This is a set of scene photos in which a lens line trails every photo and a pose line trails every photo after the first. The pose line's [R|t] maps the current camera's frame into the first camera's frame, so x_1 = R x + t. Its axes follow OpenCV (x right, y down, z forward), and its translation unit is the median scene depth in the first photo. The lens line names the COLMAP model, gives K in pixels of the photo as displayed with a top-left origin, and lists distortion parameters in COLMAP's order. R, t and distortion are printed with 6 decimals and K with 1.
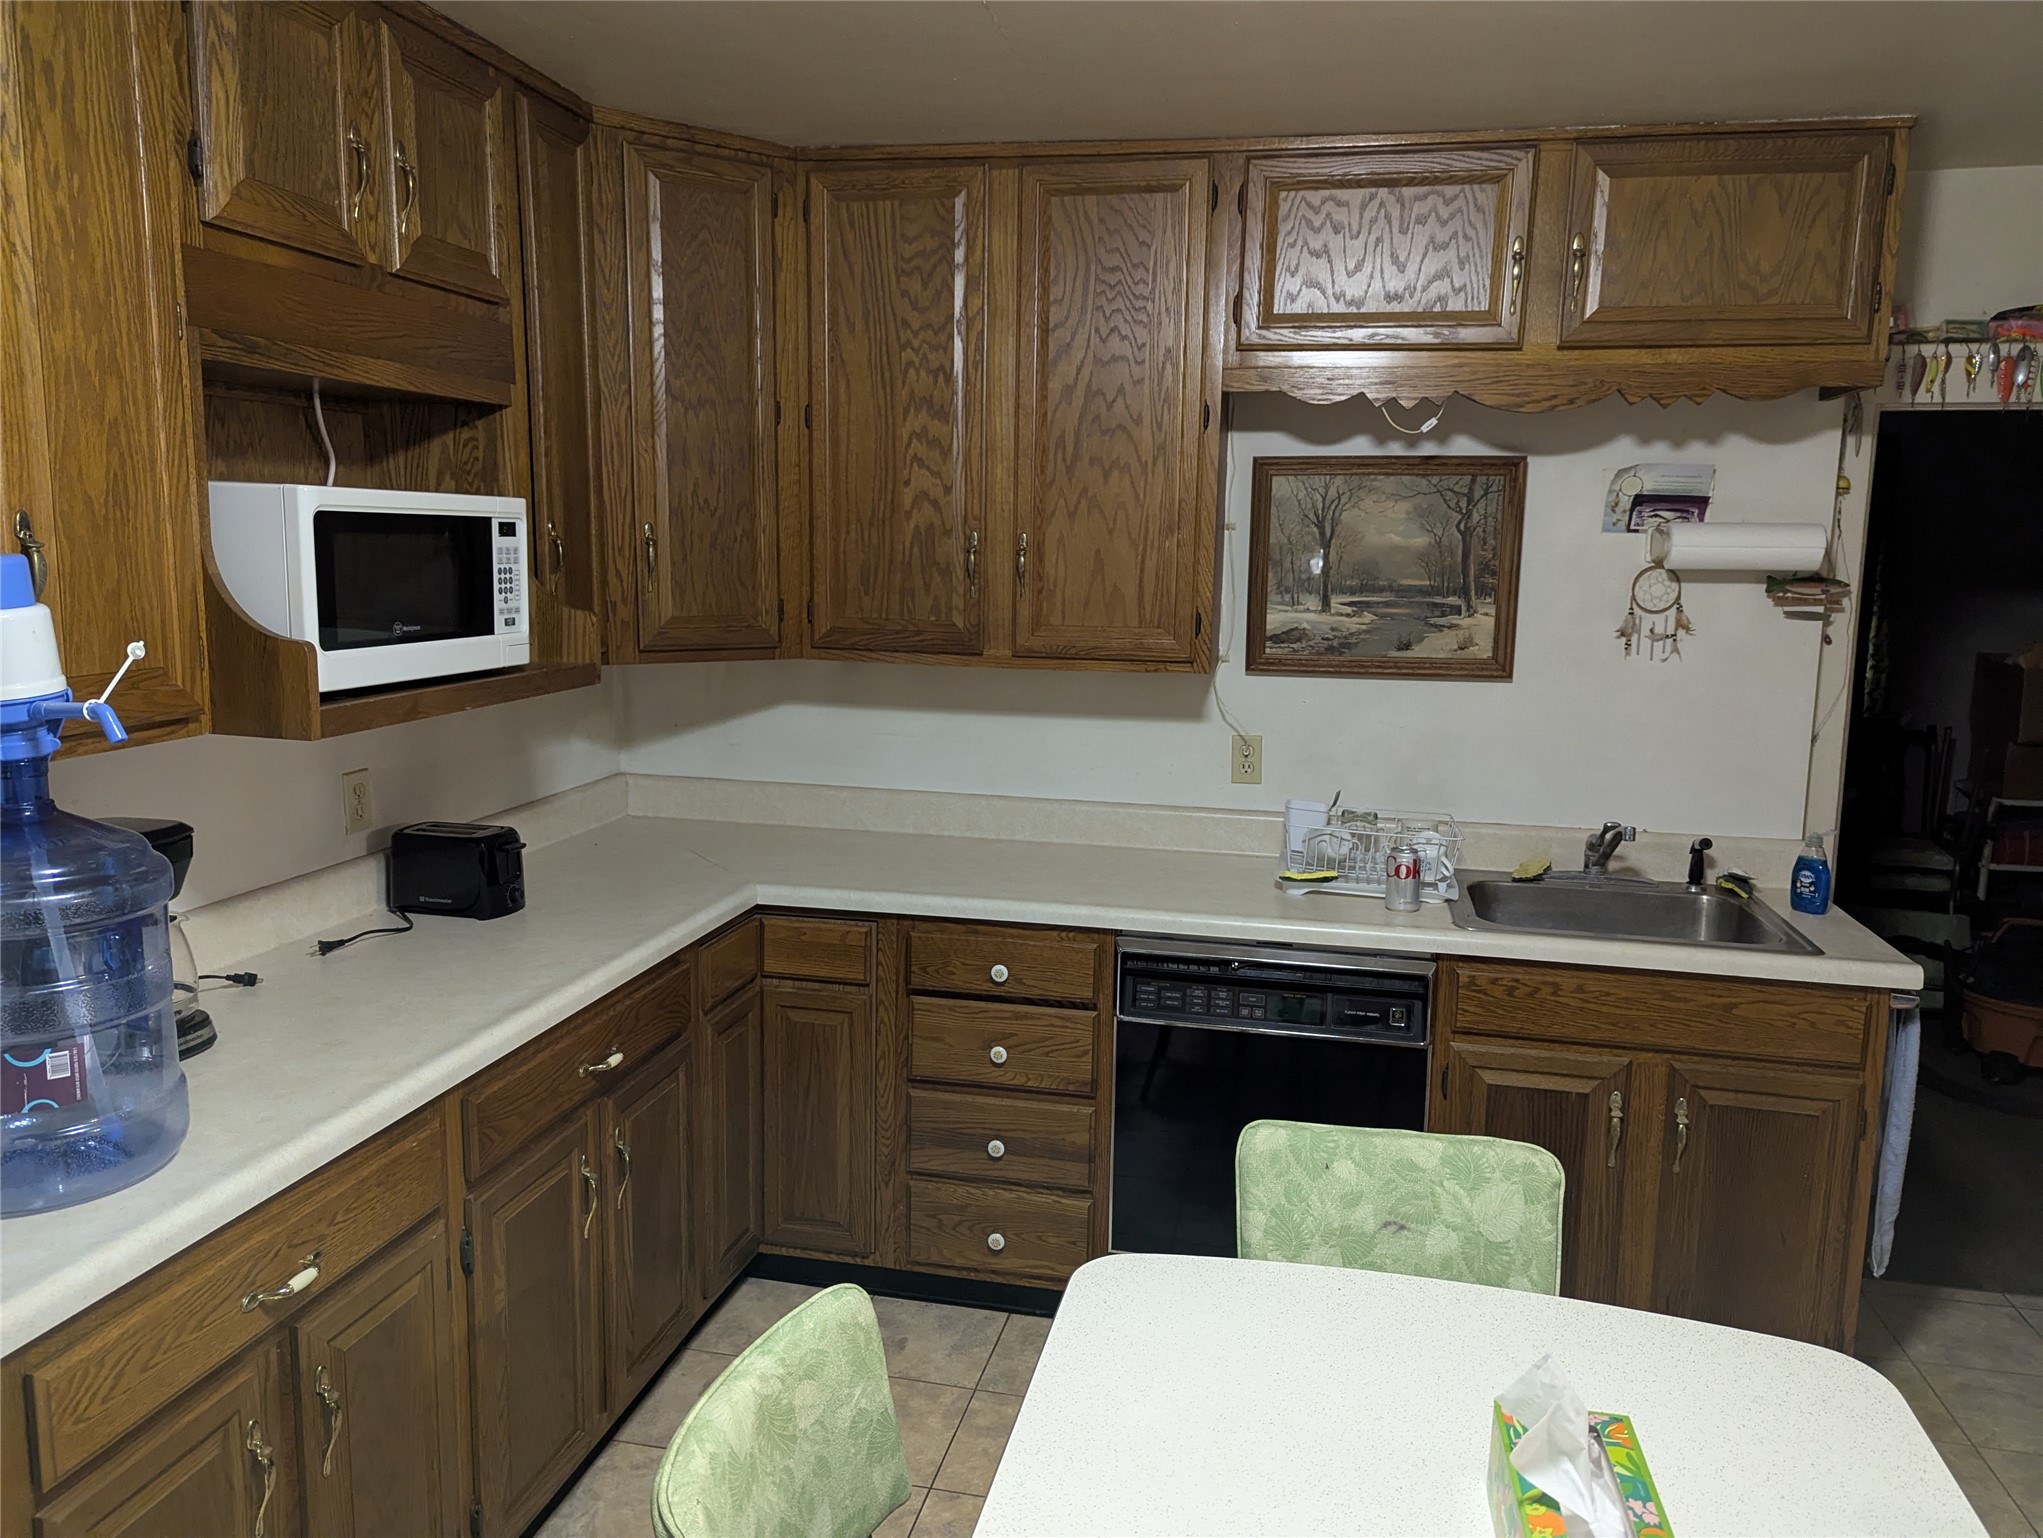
lens RADIAL K [[1448.7, 0, 1024.7], [0, 1448.7, 762.9], [0, 0, 1]] dist [0.054490, -0.034722]
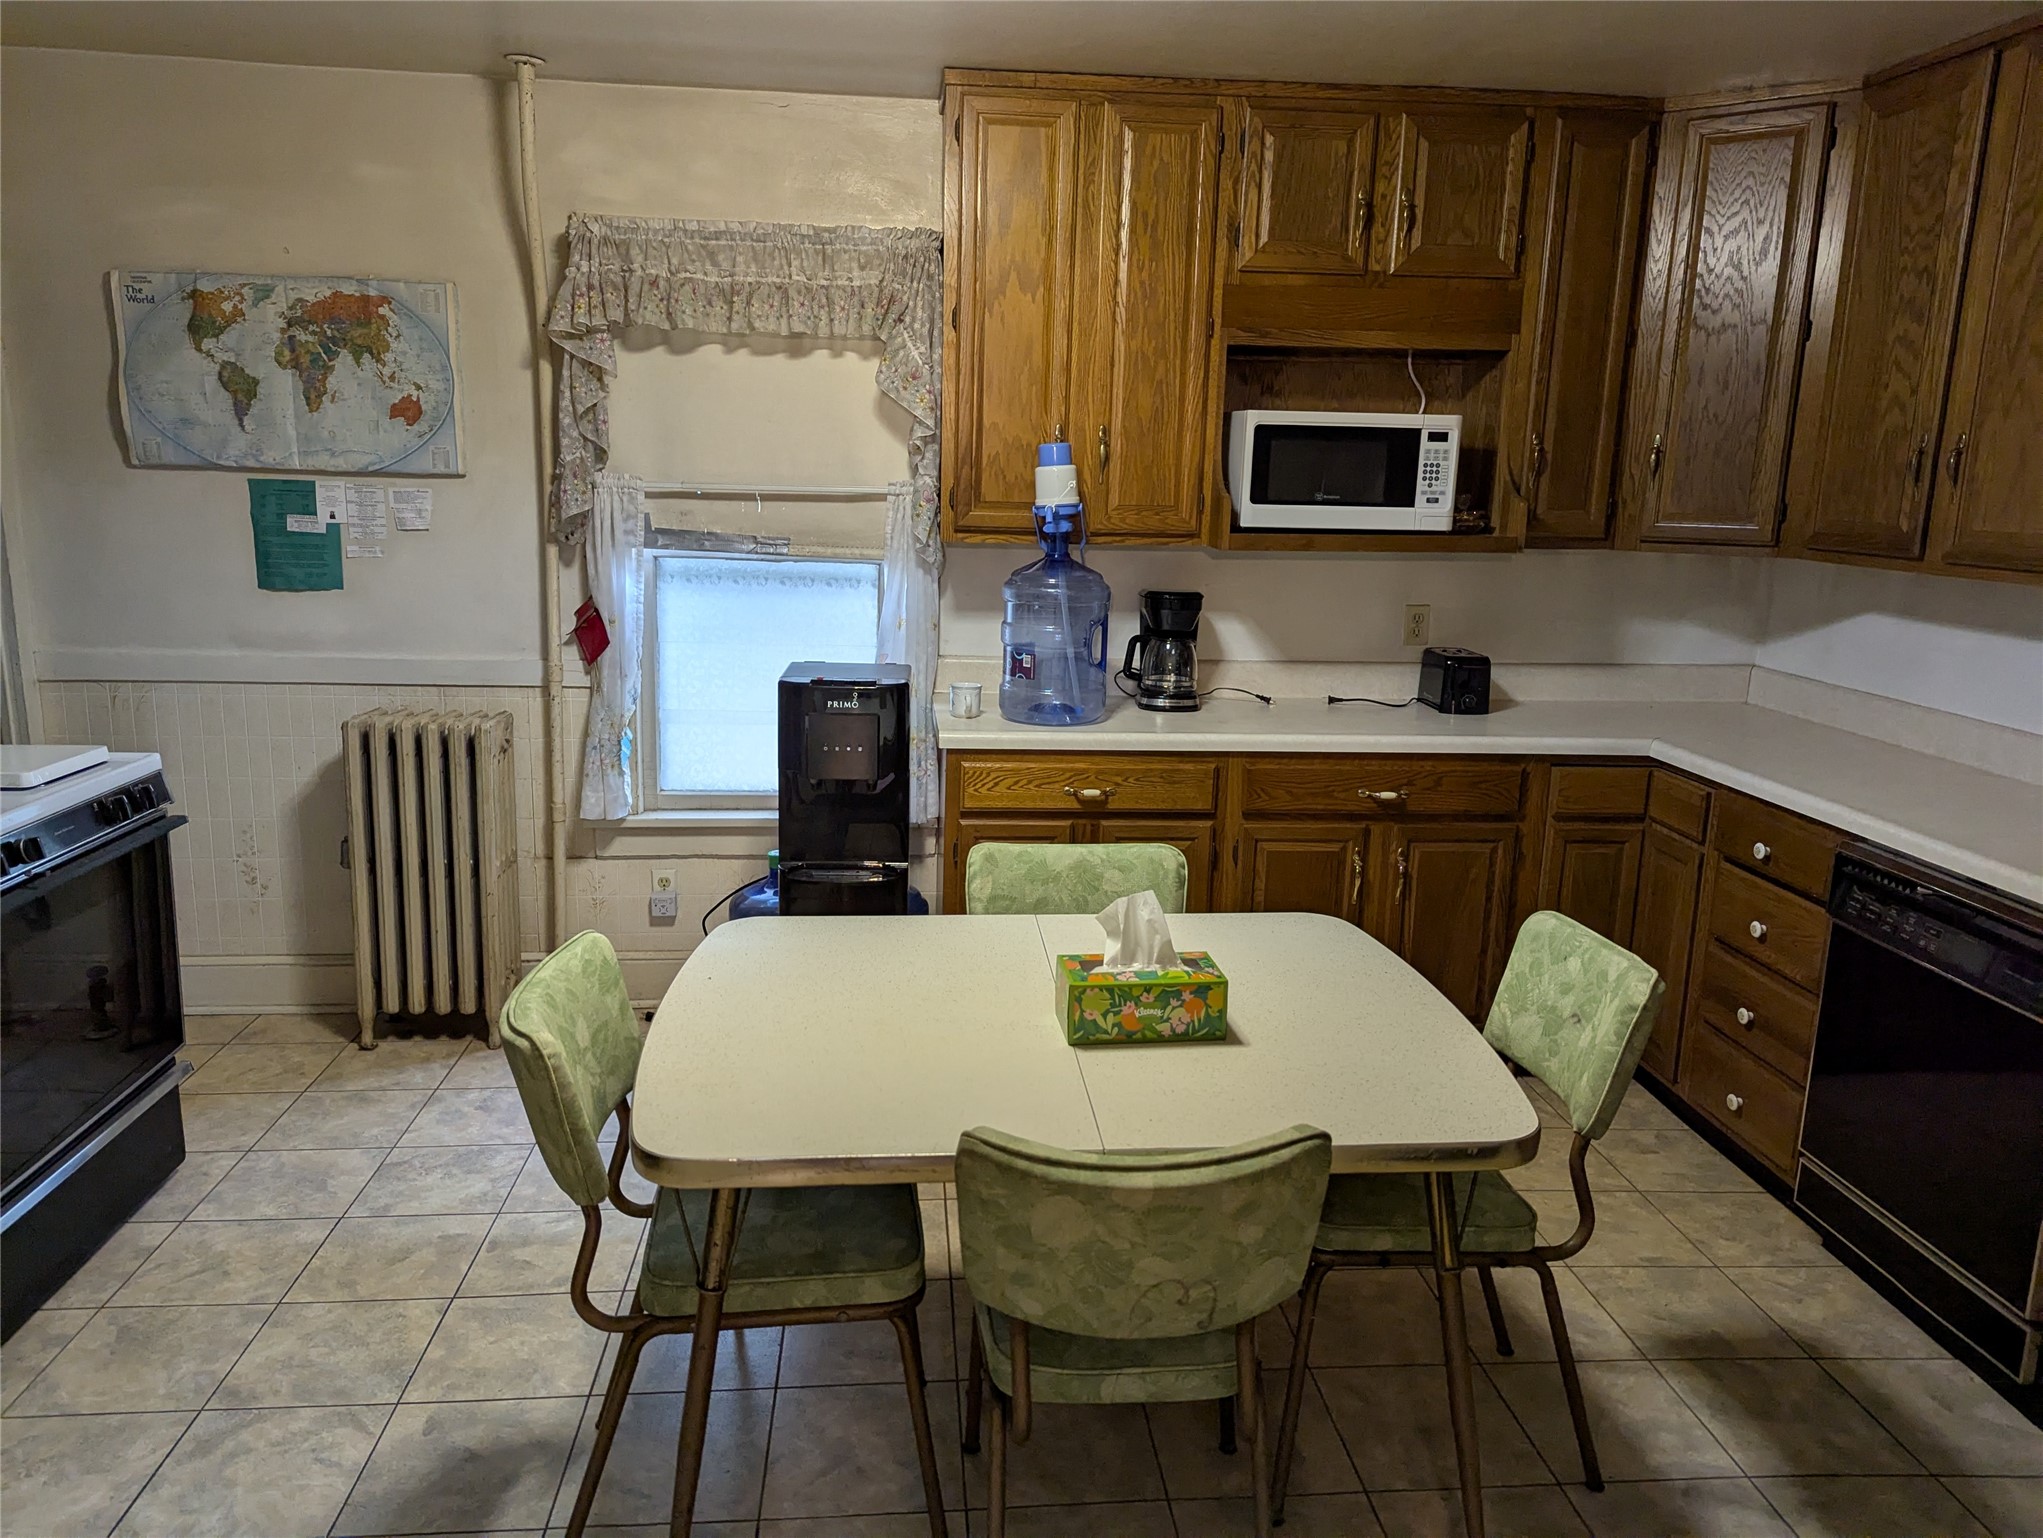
lens RADIAL K [[1448.7, 0, 1023.2], [0, 1448.7, 771.9], [0, 0, 1]] dist [0.054490, -0.034722]
pose [[0.300715, 0.188870, -0.934825, 0.954494], [-0.167551, 0.975412, 0.143172, 0.030056], [0.938881, 0.113577, 0.324967, 0.159873]]
